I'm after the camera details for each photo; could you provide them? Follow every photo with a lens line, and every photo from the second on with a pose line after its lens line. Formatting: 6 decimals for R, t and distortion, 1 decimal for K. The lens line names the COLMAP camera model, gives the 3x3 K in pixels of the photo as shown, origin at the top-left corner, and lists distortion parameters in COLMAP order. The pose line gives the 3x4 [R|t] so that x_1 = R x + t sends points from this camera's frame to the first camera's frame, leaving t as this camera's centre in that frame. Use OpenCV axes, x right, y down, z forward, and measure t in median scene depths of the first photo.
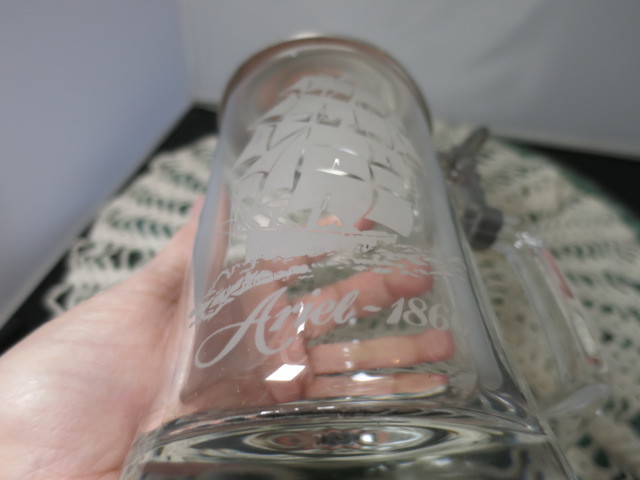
lens RADIAL K [[444.6, 0, 320.0], [0, 444.6, 240.0], [0, 0, 1]] dist [-0.000517, -0.000127]
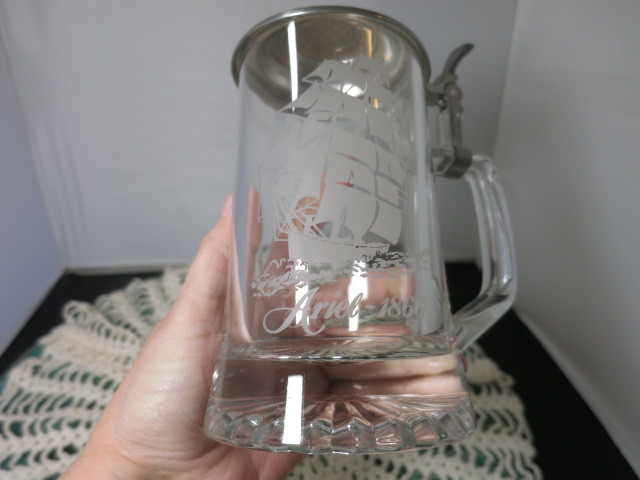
lens RADIAL K [[444.6, 0, 320.0], [0, 444.6, 240.0], [0, 0, 1]] dist [-0.000517, -0.000127]
pose [[0.996635, 0.039154, 0.072008, -0.175928], [-0.066482, 0.900005, 0.430780, -0.678082], [-0.047941, -0.434118, 0.899580, -0.353206]]
